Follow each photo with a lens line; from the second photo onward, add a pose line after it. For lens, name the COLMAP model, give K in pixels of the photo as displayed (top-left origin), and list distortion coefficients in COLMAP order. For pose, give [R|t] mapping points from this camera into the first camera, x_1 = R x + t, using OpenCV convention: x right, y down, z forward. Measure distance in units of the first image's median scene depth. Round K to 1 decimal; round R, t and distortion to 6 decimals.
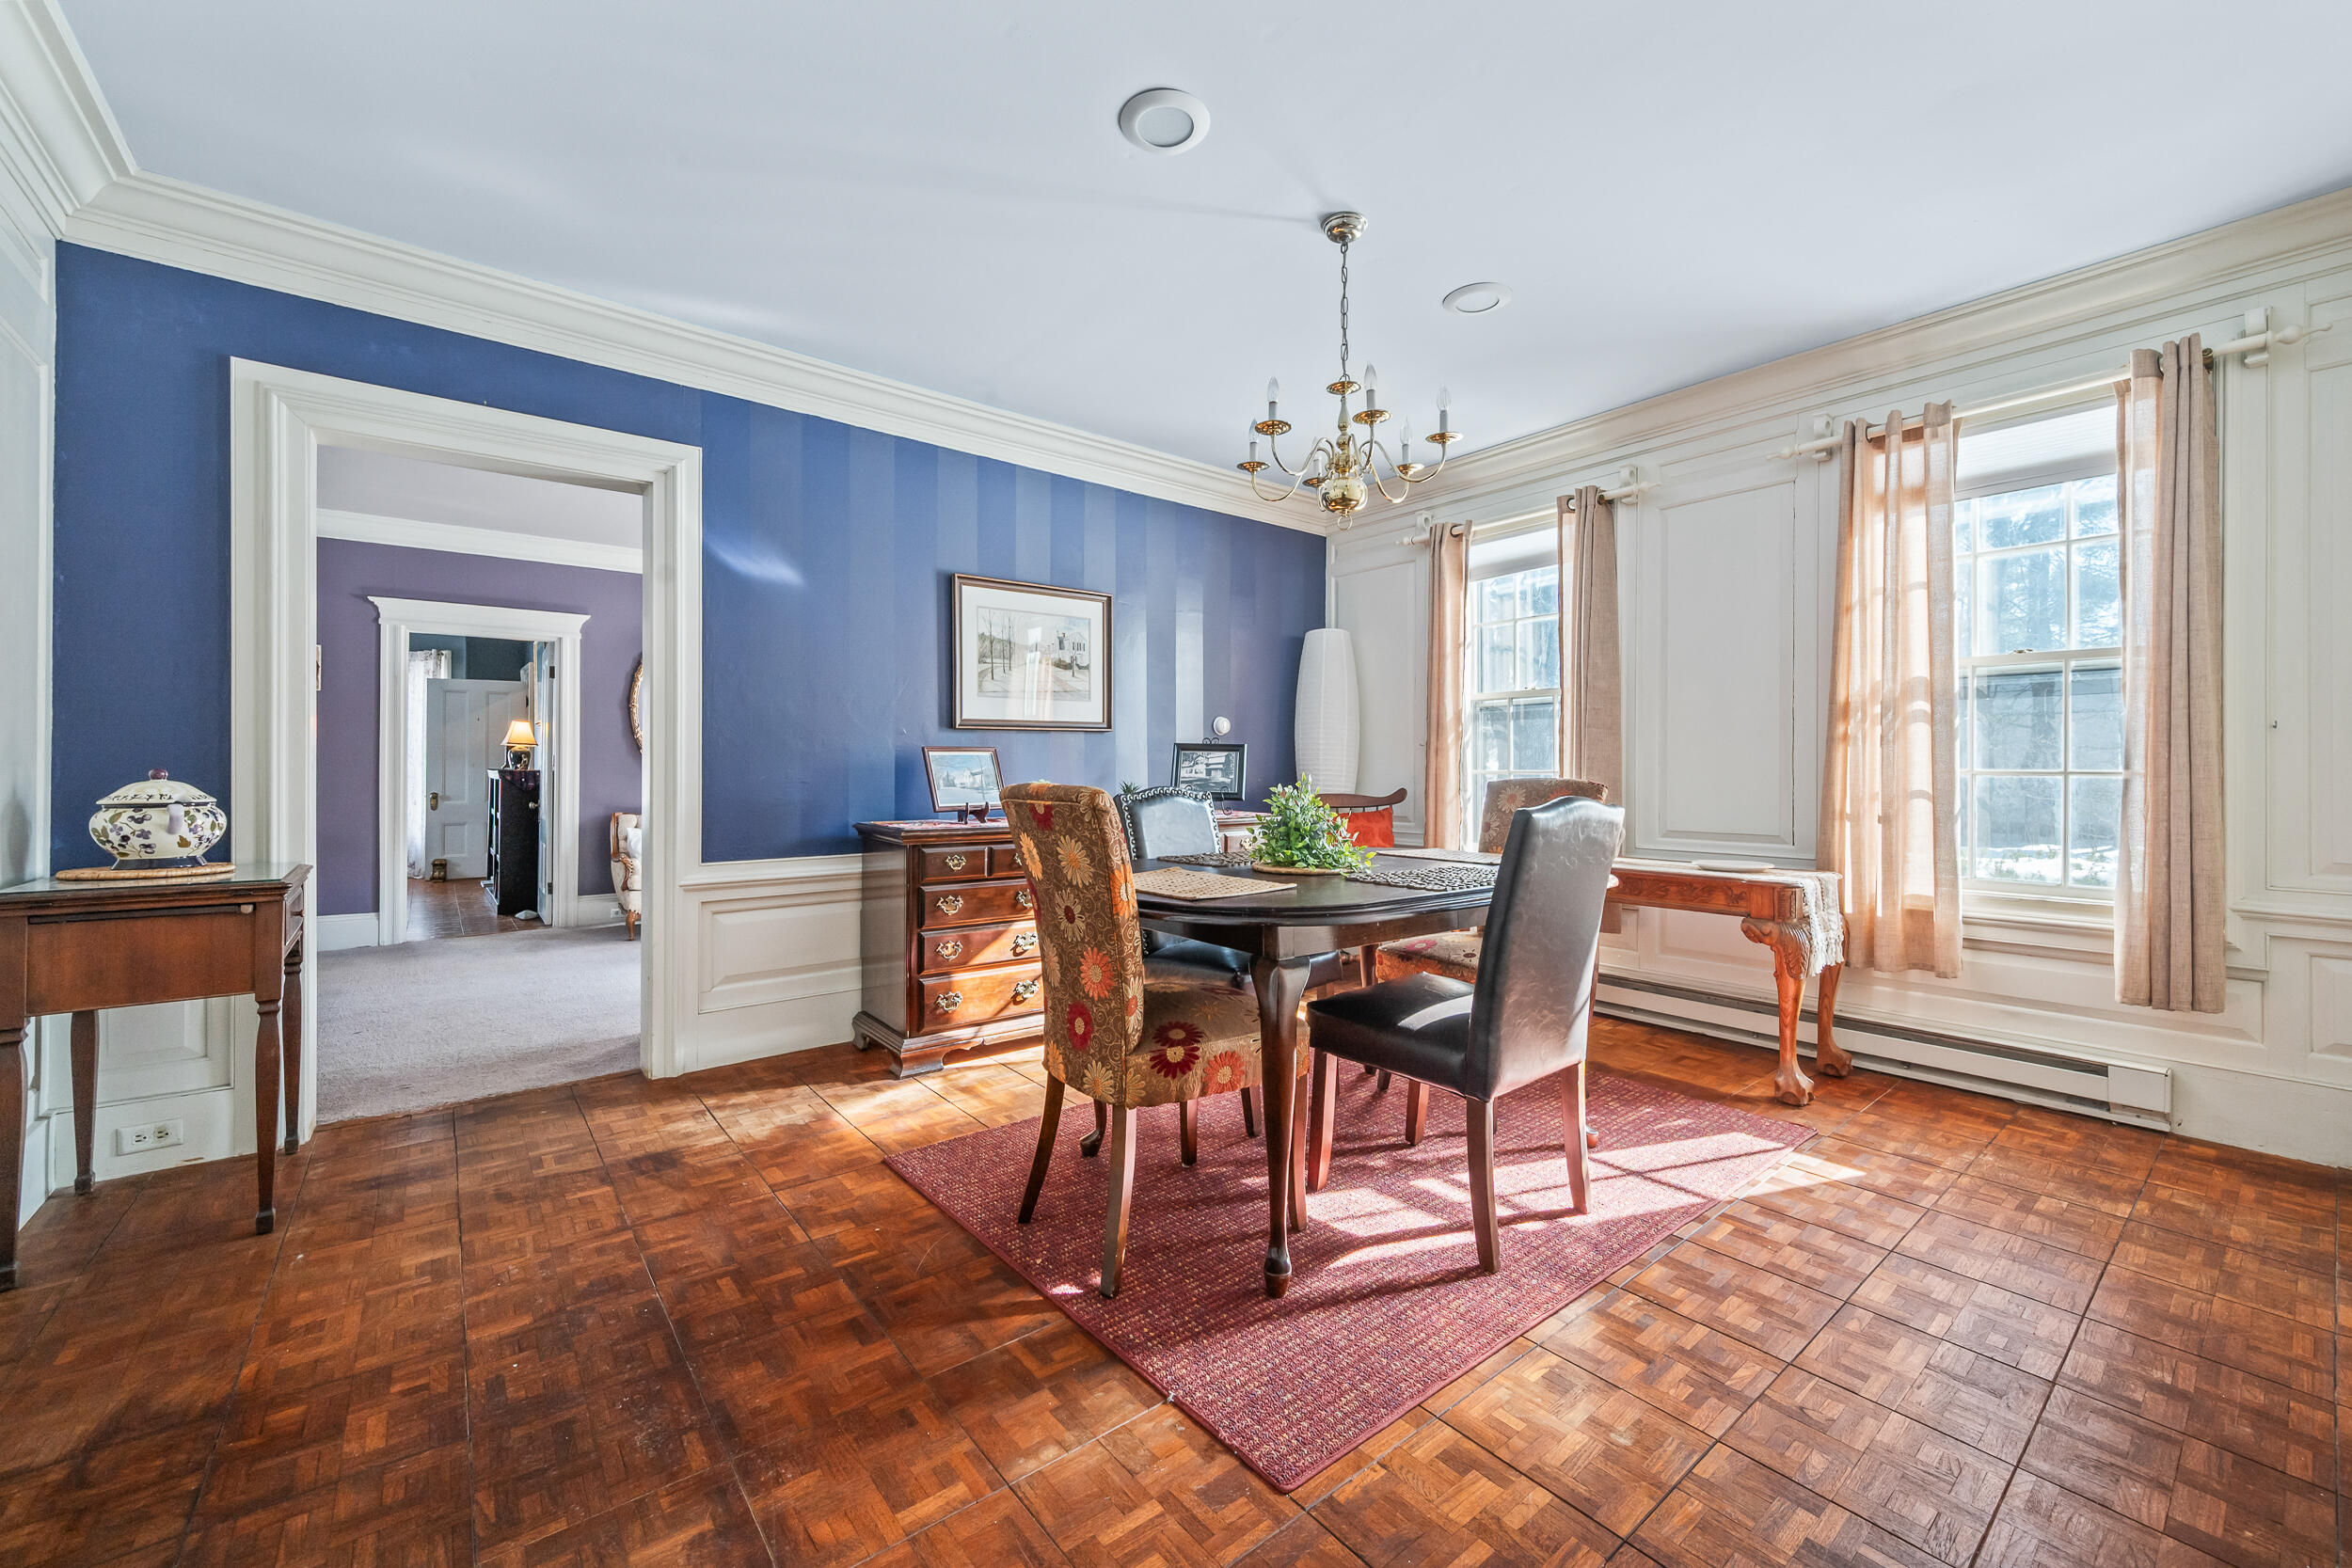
lens RADIAL K [[931.4, 0, 1179.7], [0, 931.4, 759.5], [0, 0, 1]] dist [-0.000203, -0.000193]
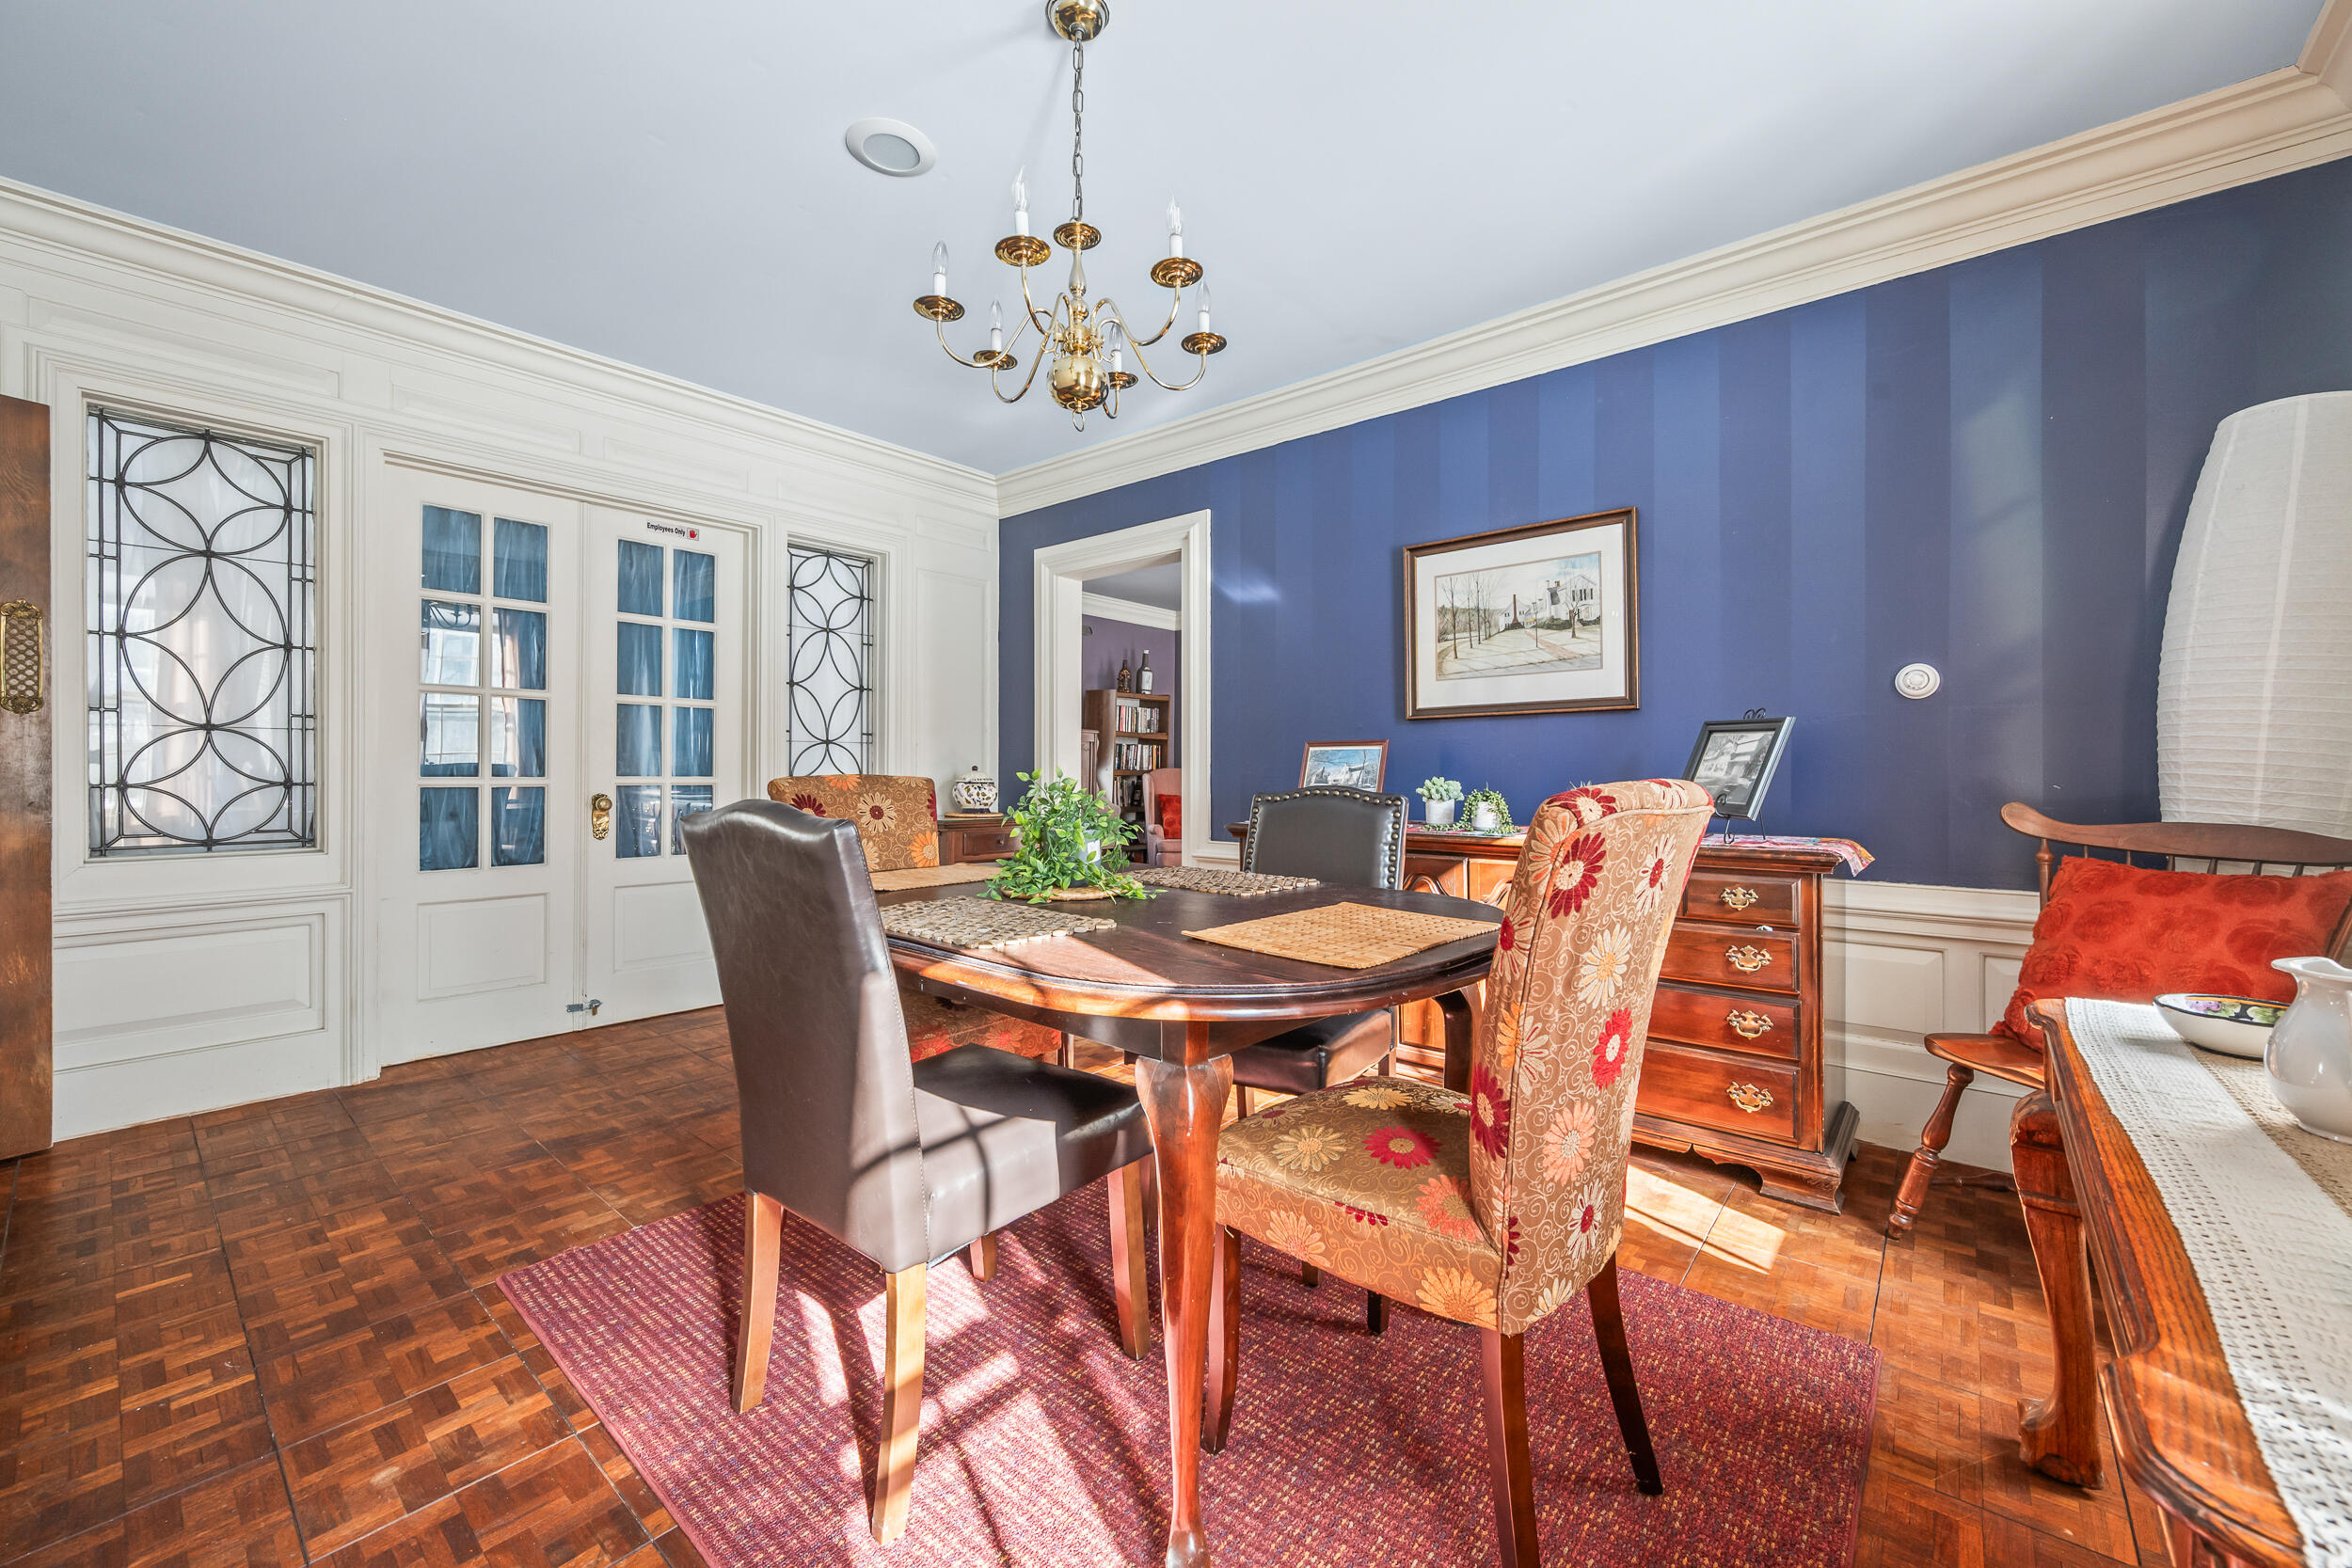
lens RADIAL K [[931.4, 0, 1179.7], [0, 931.4, 759.5], [0, 0, 1]] dist [-0.000203, -0.000193]
pose [[0.189537, -0.017102, -0.981725, 0.577768], [0.006198, 0.999849, -0.016221, 0.016867], [0.981854, -0.003010, 0.189614, 0.602223]]
